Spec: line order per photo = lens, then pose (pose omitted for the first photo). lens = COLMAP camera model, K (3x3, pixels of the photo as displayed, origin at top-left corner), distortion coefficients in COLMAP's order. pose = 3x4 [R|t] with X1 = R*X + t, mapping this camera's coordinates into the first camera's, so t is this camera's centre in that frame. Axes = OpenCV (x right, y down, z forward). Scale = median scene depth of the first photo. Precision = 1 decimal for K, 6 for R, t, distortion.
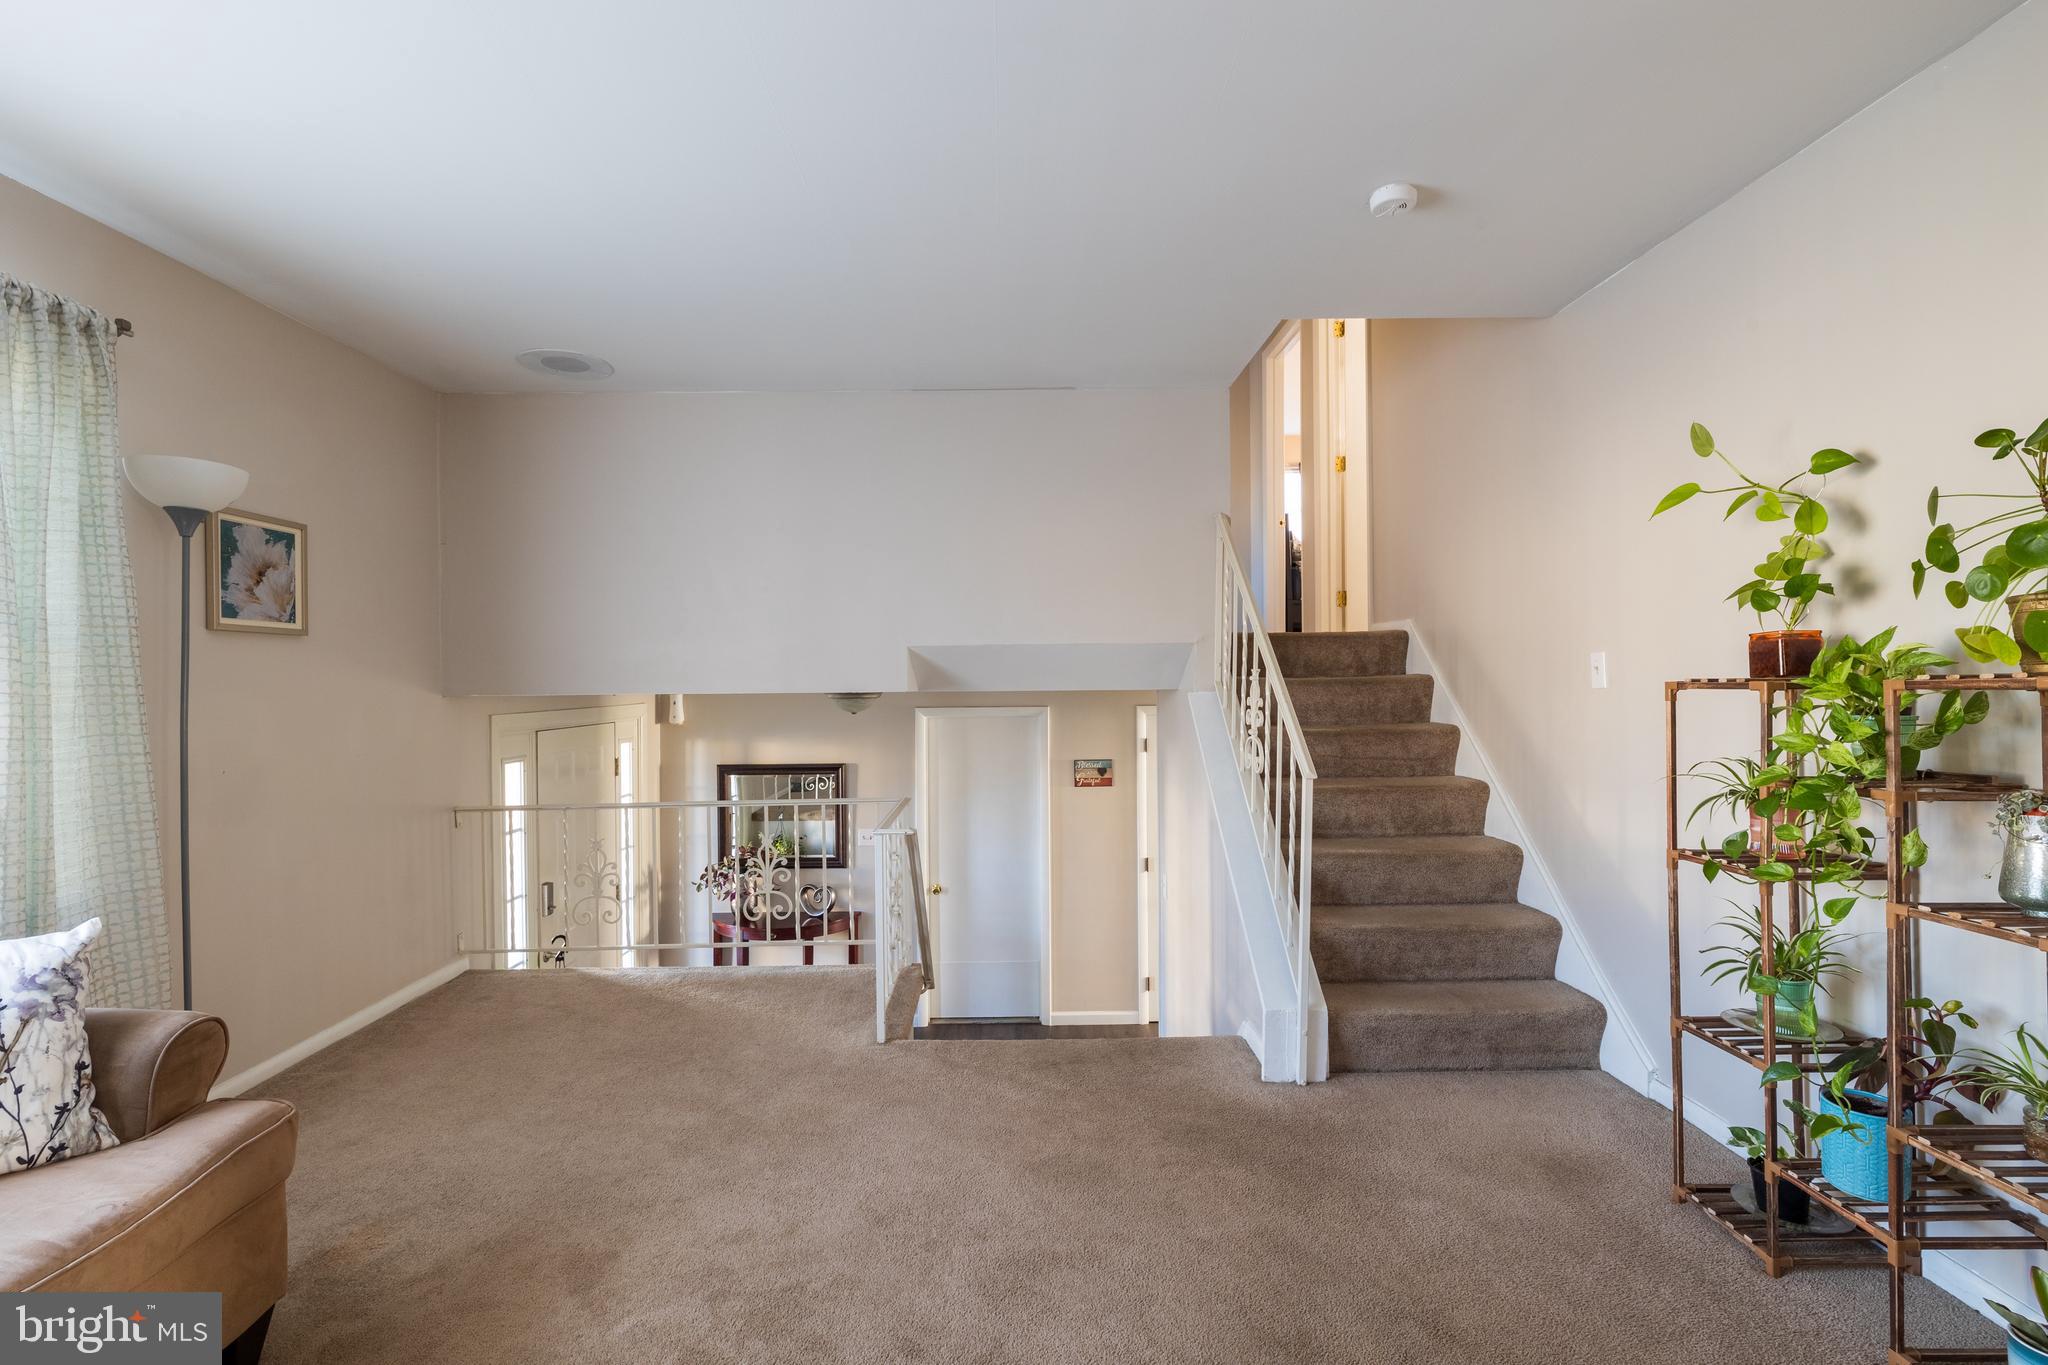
lens RADIAL K [[939.5, 0, 1023.7], [0, 939.5, 675.3], [0, 0, 1]] dist [0.001090, -0.001050]
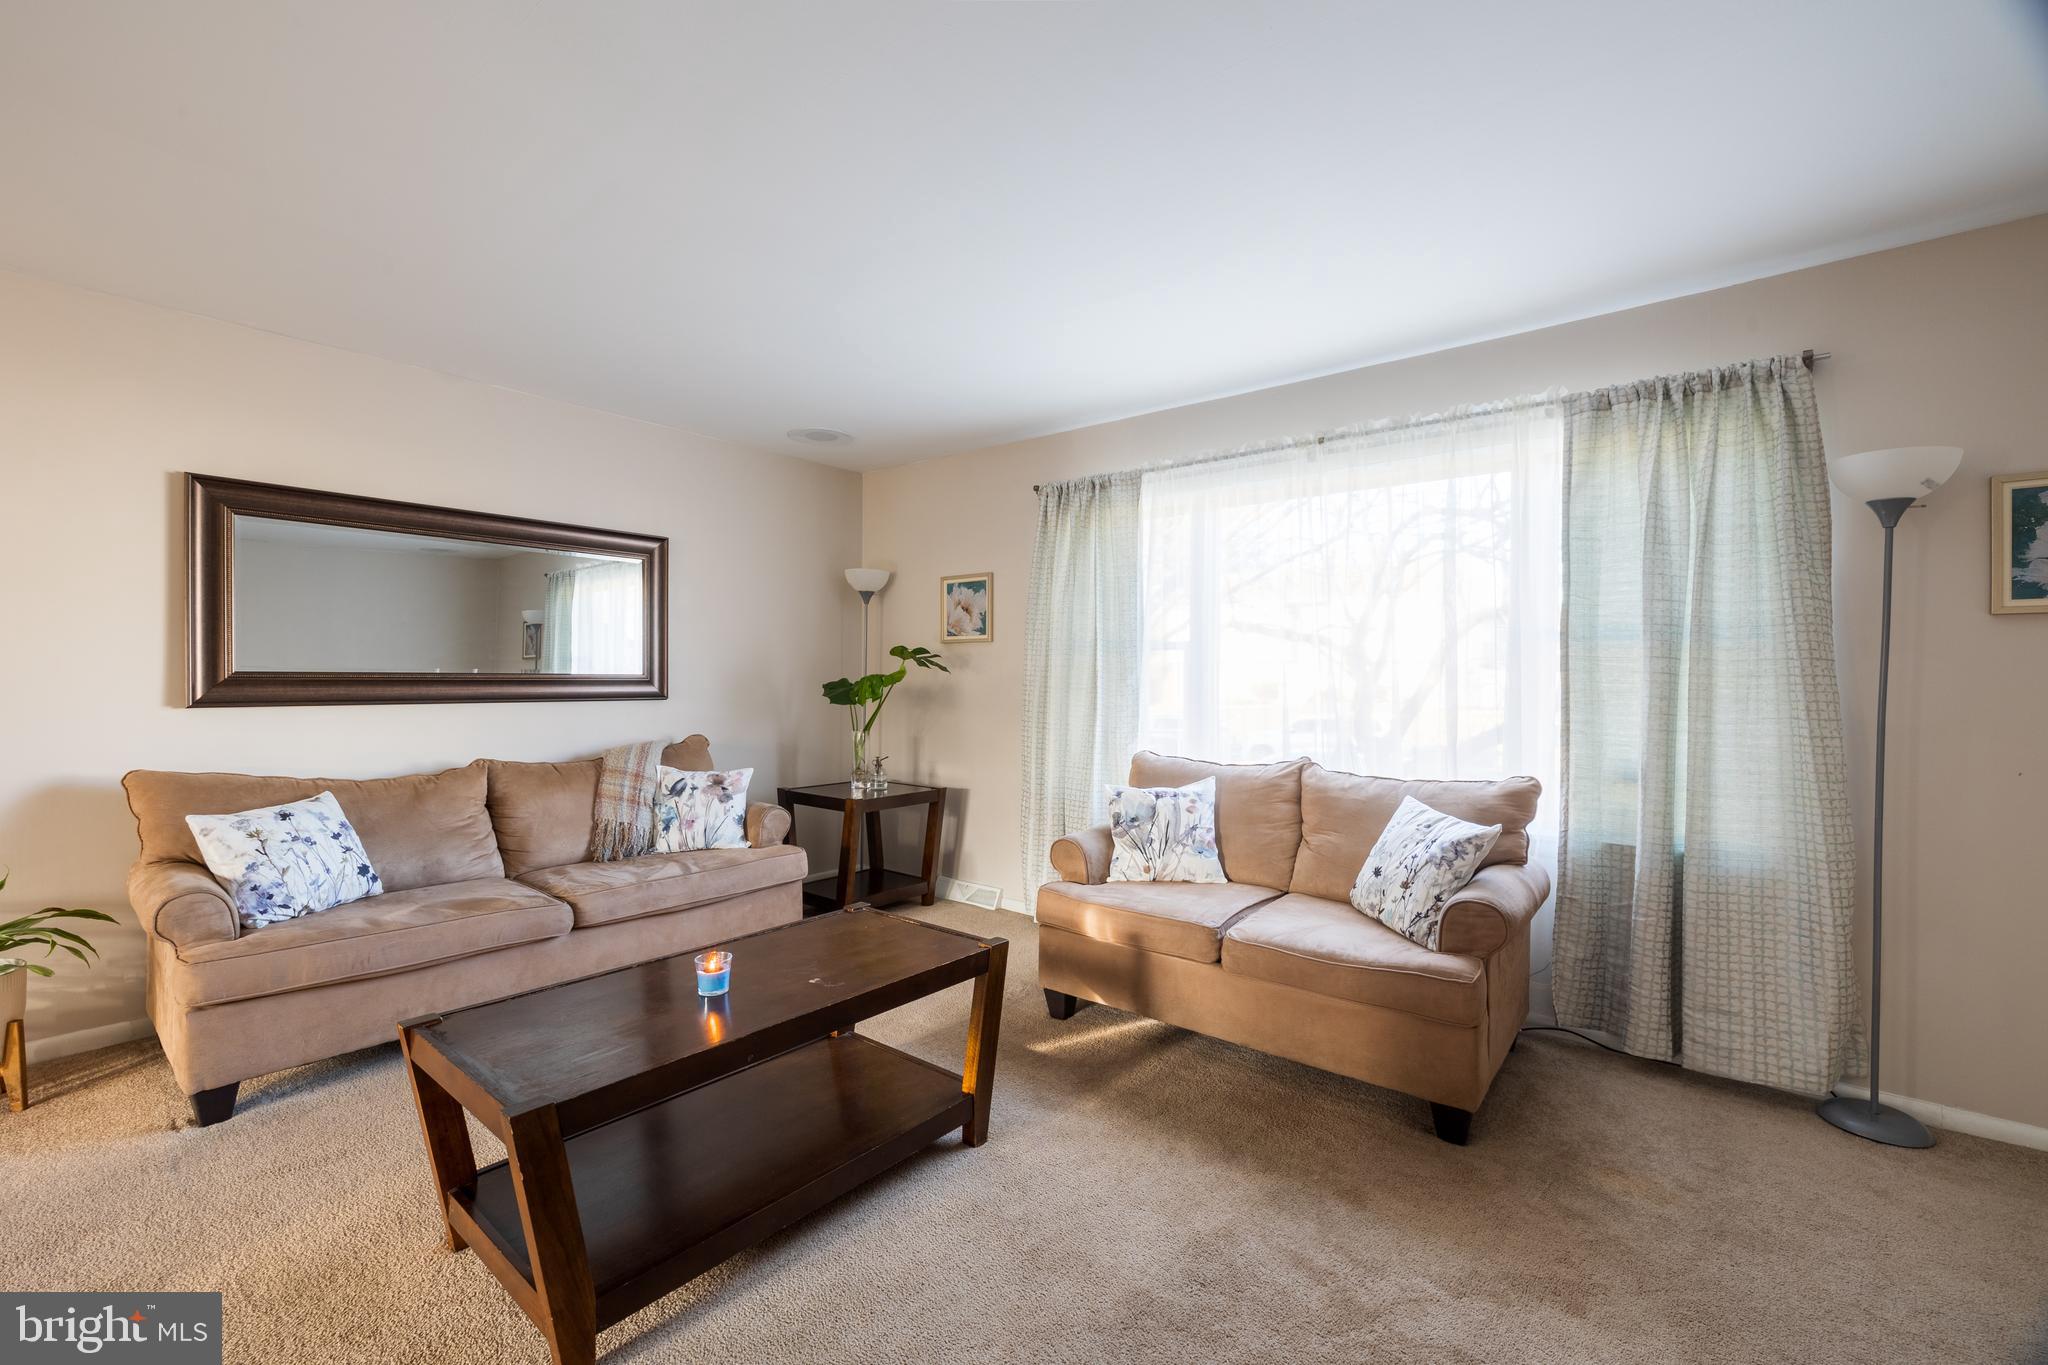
lens RADIAL K [[868.1, 0, 1014.5], [0, 868.1, 681.8], [0, 0, 1]] dist [0.001855, -0.000598]
pose [[-0.659305, 0.014783, -0.751730, 0.371610], [0.009963, 0.999891, 0.010926, -0.001336], [0.751809, -0.000286, -0.659381, 0.794353]]
